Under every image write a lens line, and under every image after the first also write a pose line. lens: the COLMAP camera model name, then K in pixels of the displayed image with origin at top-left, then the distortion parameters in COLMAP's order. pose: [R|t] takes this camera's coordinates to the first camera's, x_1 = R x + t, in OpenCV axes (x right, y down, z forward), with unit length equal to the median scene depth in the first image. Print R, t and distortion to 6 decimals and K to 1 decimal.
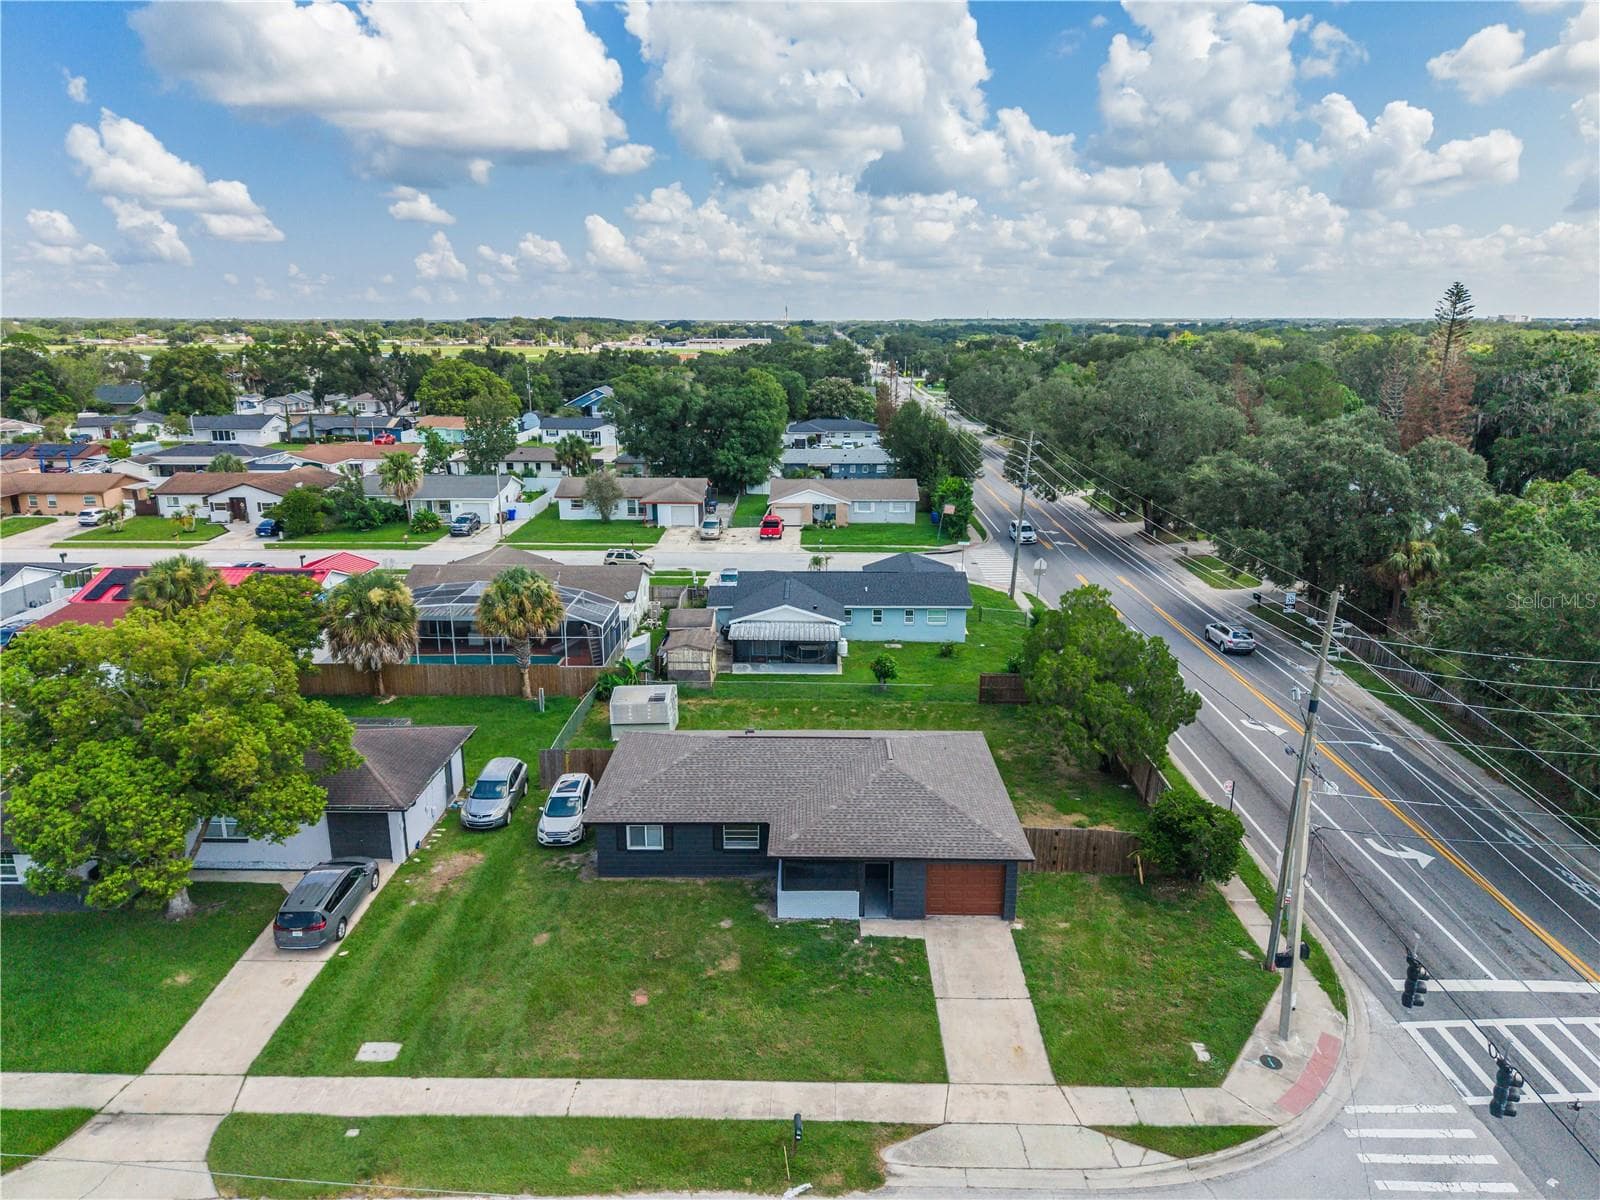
lens RADIAL K [[1072.8, 0, 800.0], [0, 1072.8, 600.0], [0, 0, 1]] dist [0.027367, -0.030328]
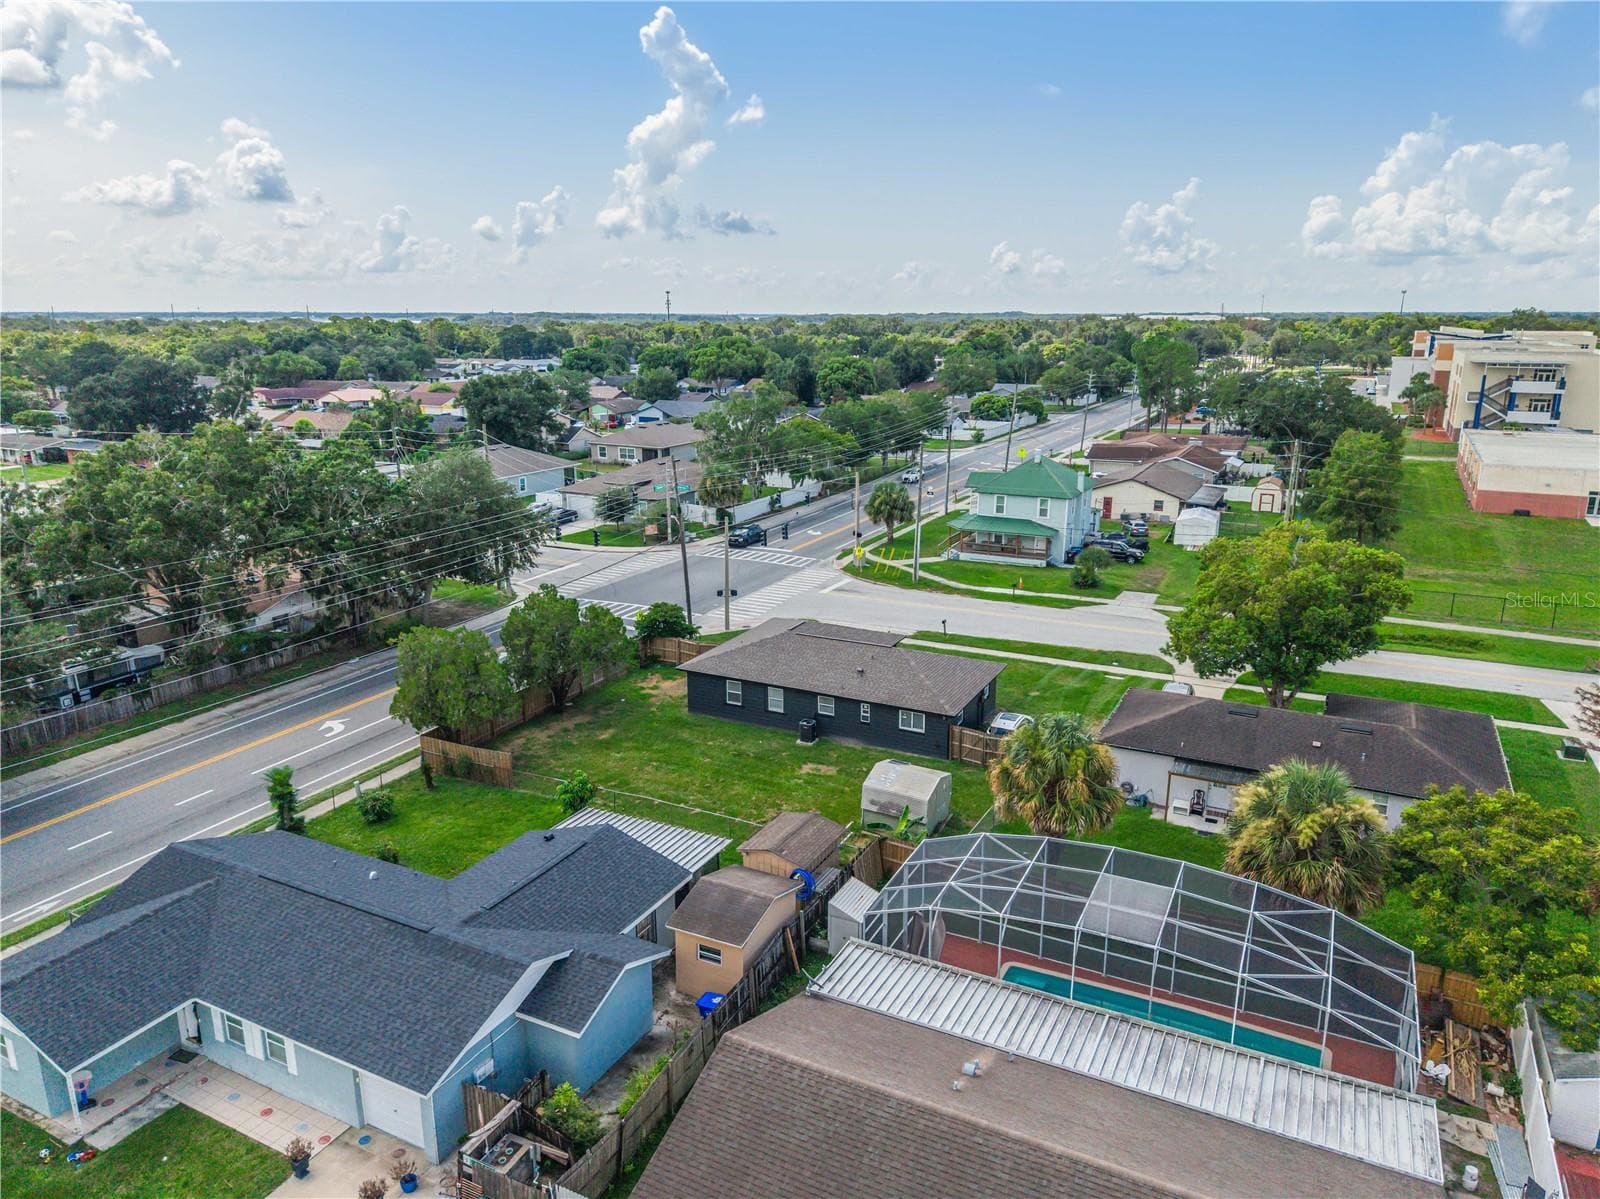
lens RADIAL K [[1075.6, 0, 790.1], [0, 1075.6, 570.3], [0, 0, 1]] dist [0.092820, -0.119221]
pose [[-0.896205, -0.100948, 0.432002, -0.639547], [0.108785, 0.894033, 0.434593, -0.678808], [-0.430096, 0.436480, -0.790255, 2.541389]]
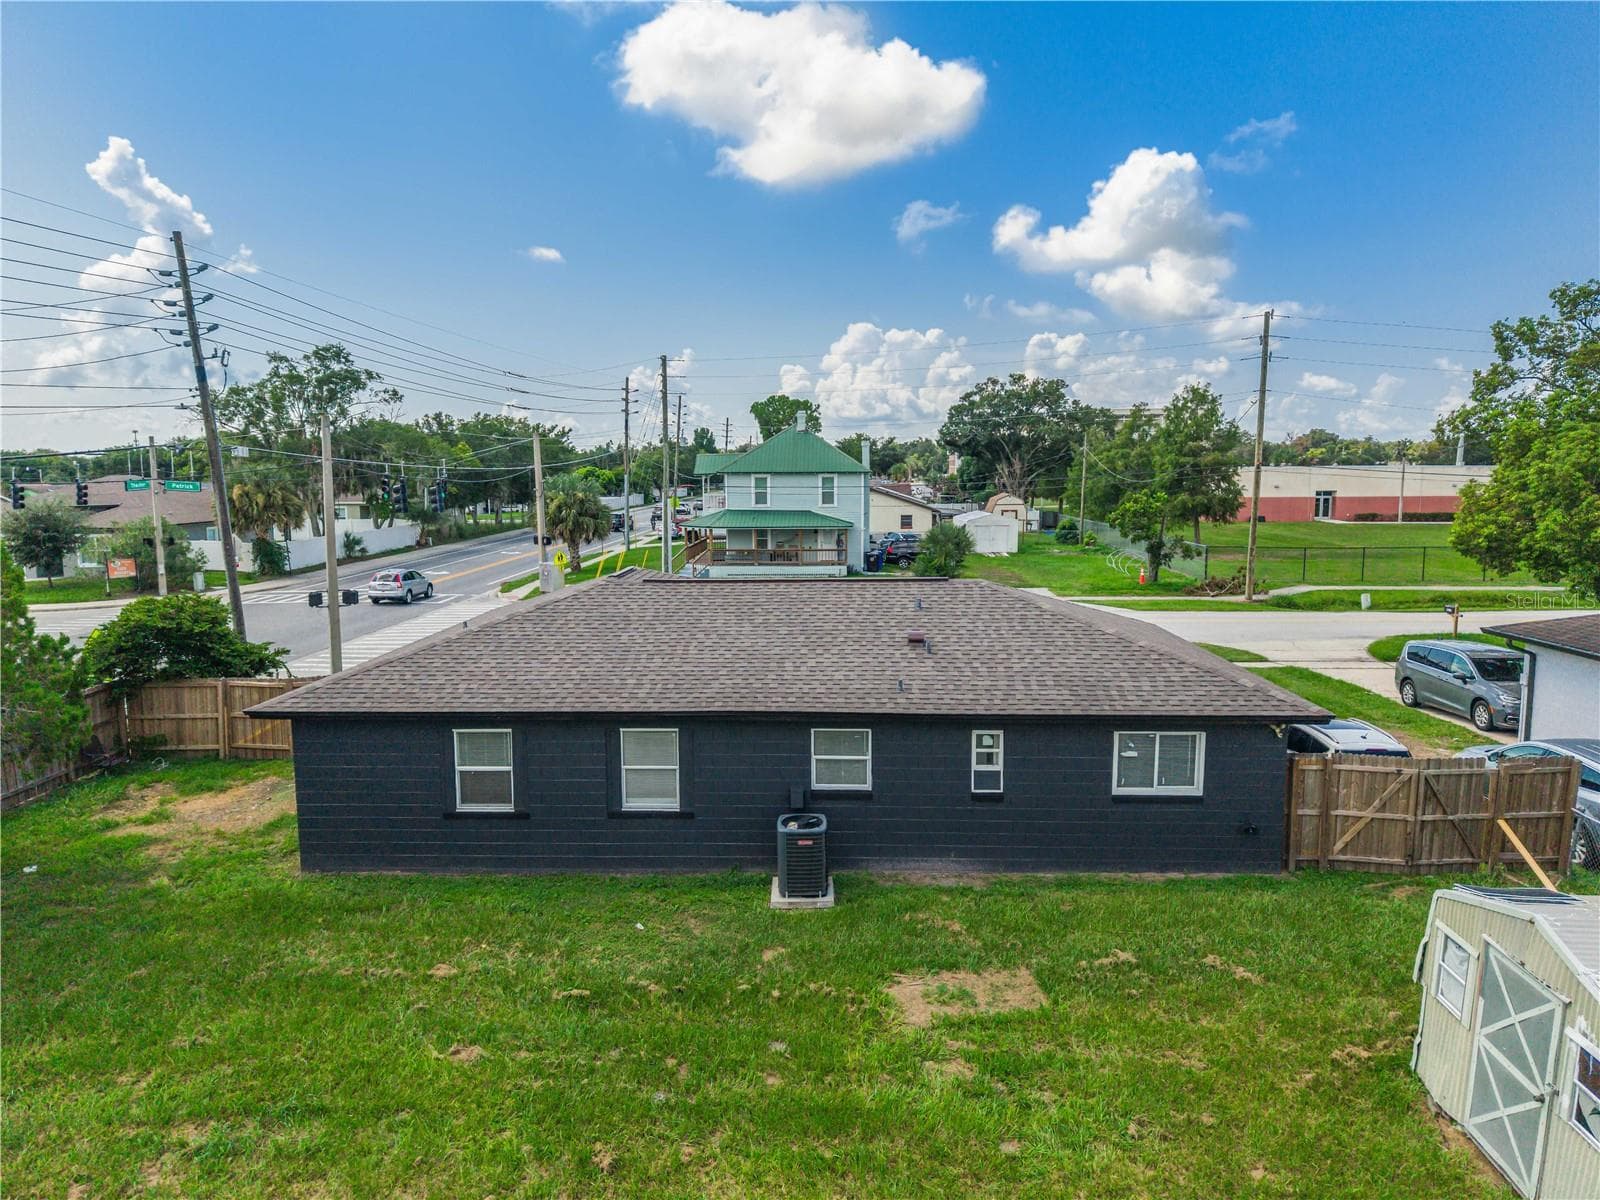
lens RADIAL K [[1072.8, 0, 800.0], [0, 1072.8, 600.0], [0, 0, 1]] dist [0.027367, -0.030328]
pose [[-0.999790, 0.000457, 0.020487, -0.007965], [0.007826, 0.932490, 0.361112, -0.033571], [-0.018939, 0.361196, -0.932297, 1.755274]]
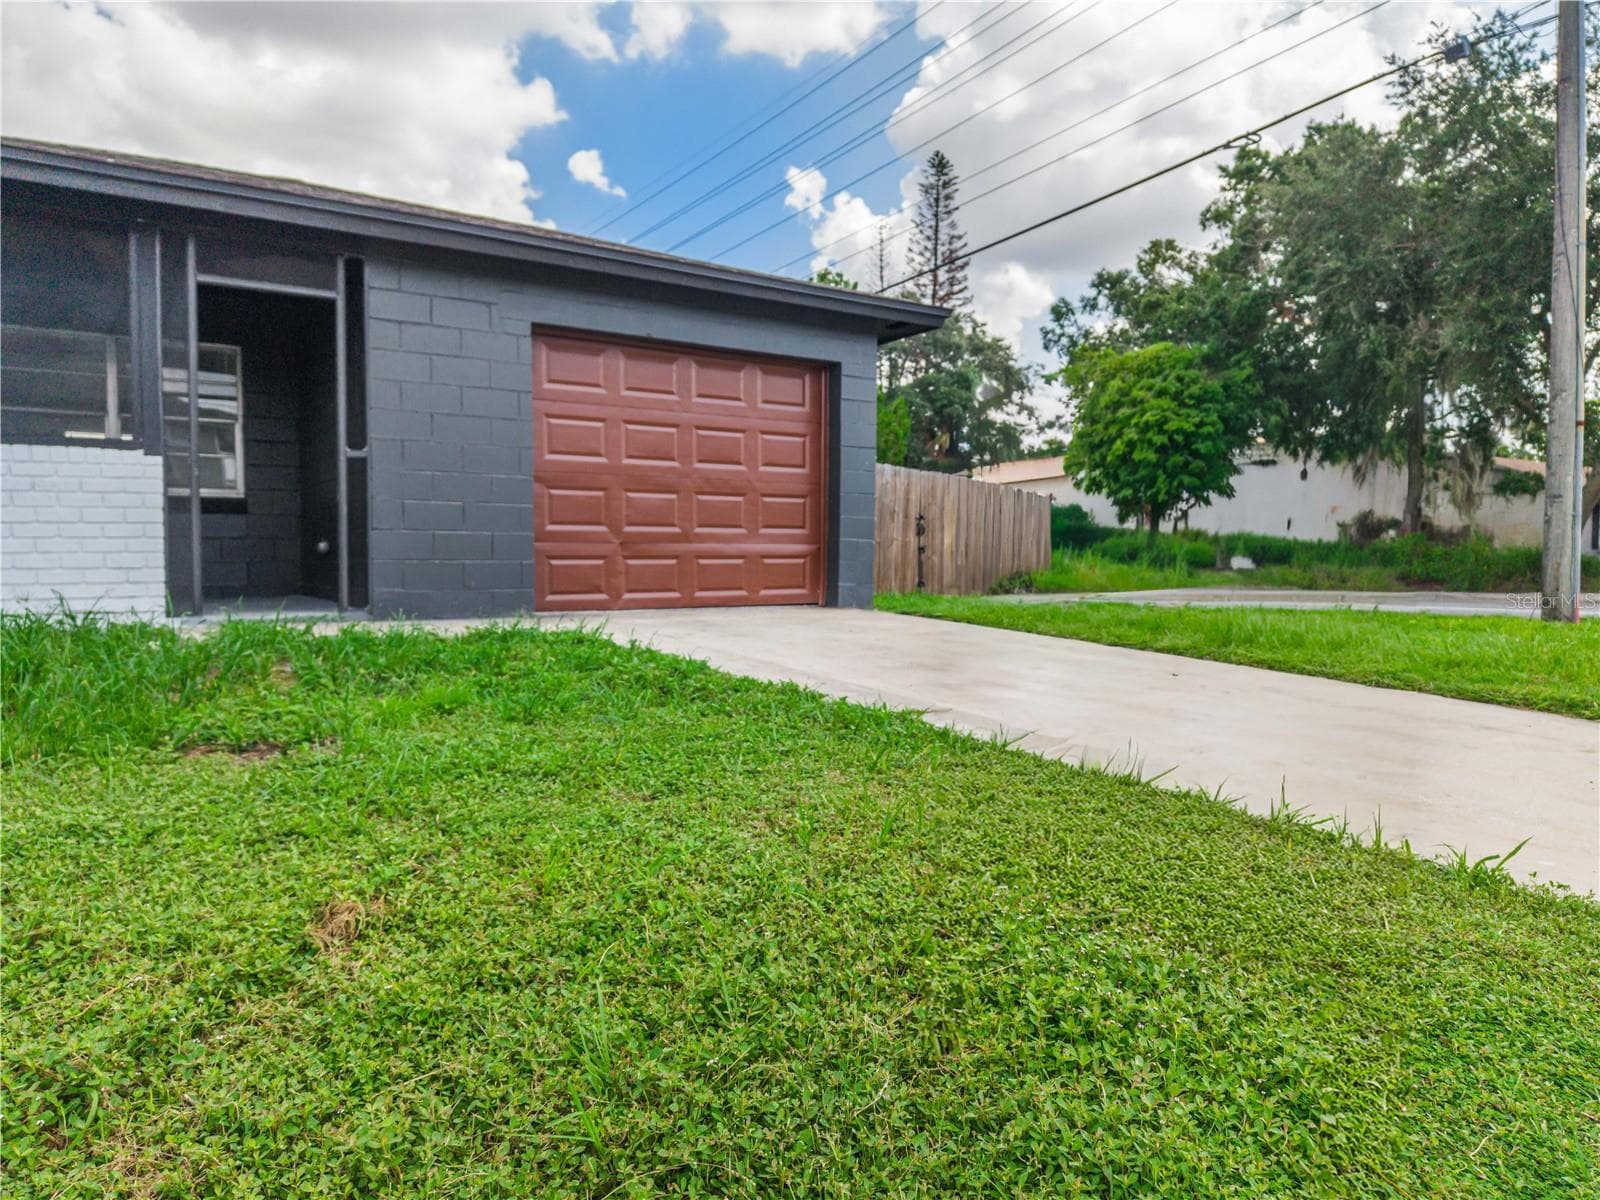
lens RADIAL K [[1083.1, 0, 798.7], [0, 1083.1, 604.0], [0, 0, 1]] dist [0.023773, -0.024240]
pose [[0.824966, -0.023710, 0.564685, 0.041960], [0.140277, 0.976446, -0.163936, 0.358294], [-0.547497, 0.214454, 0.808861, 0.854655]]
